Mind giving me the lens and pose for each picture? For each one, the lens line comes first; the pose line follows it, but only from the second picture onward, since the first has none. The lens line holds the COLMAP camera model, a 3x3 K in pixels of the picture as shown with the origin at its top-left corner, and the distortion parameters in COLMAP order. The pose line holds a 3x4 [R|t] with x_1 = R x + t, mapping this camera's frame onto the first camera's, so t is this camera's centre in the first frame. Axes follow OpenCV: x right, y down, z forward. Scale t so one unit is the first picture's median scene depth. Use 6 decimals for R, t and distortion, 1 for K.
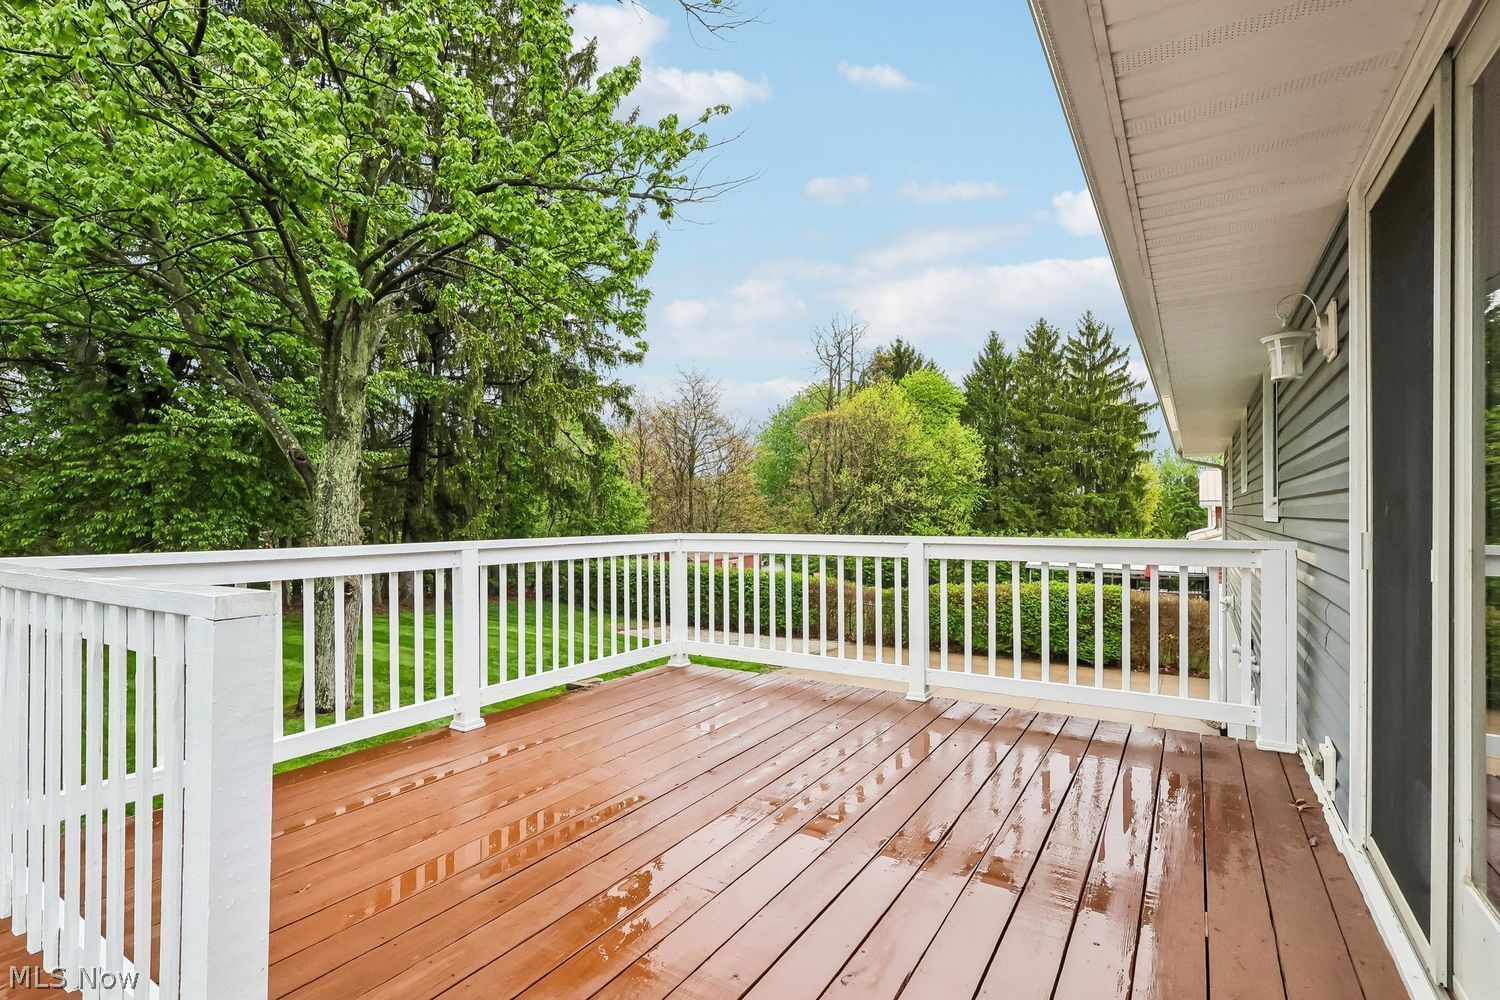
lens RADIAL K [[699.8, 0, 746.0], [0, 699.8, 509.6], [0, 0, 1]] dist [-0.002487, -0.000641]
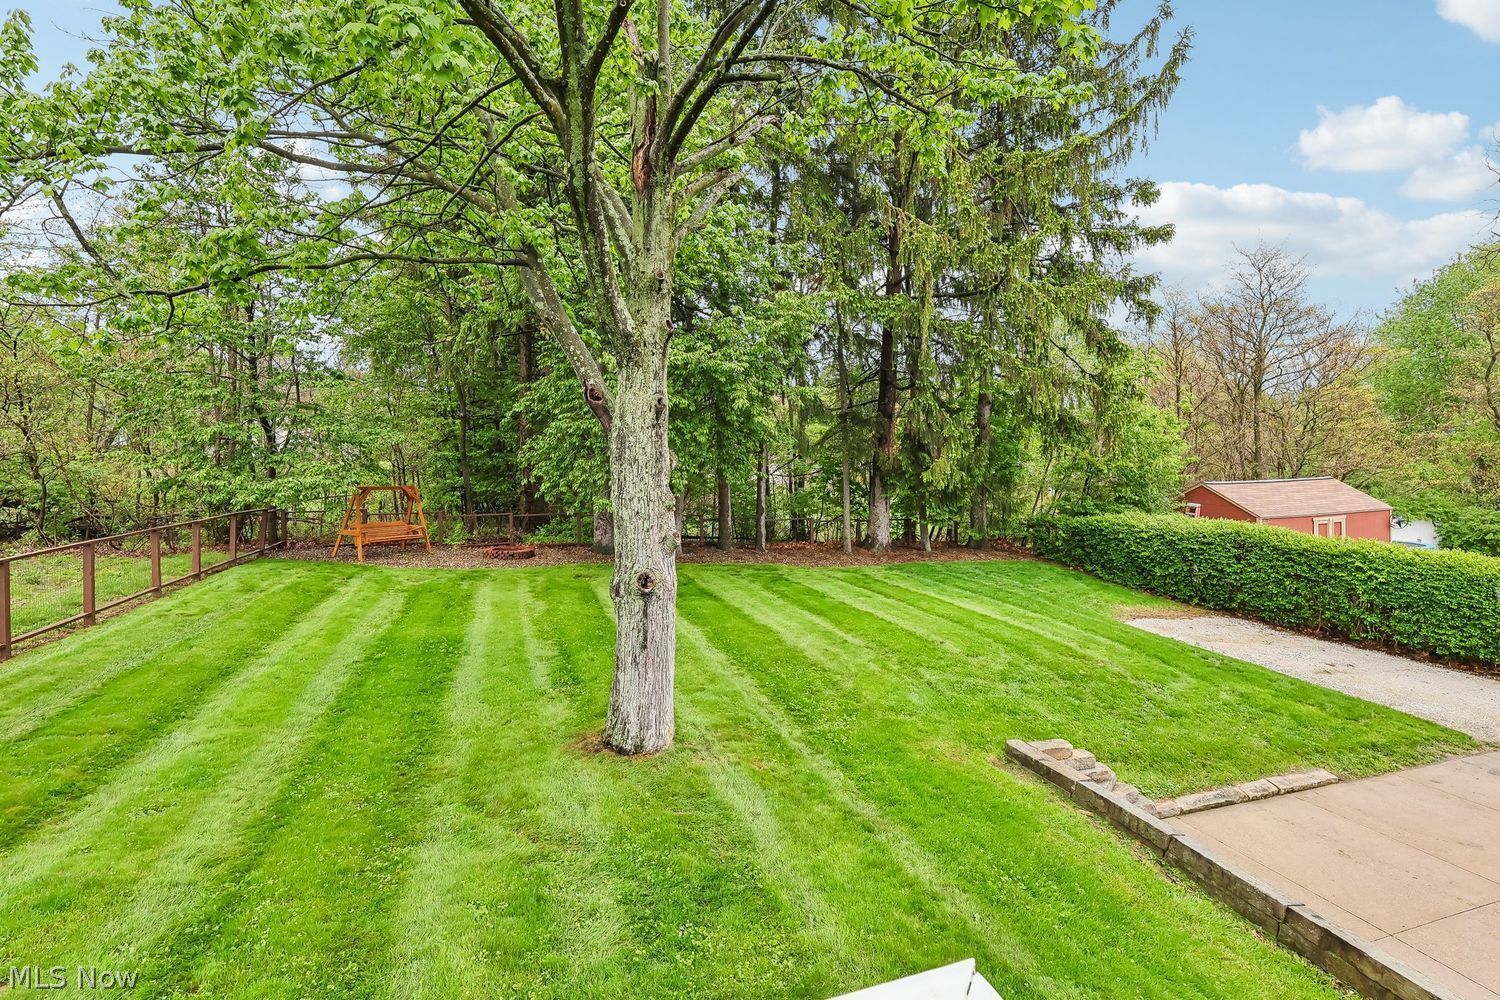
lens RADIAL K [[699.8, 0, 763.9], [0, 699.8, 457.7], [0, 0, 1]] dist [-0.002487, -0.000641]
pose [[0.768257, -0.004849, -0.640124, -0.012374], [0.019842, 0.999671, 0.016242, -0.006169], [0.639834, -0.025179, 0.768100, 0.178769]]
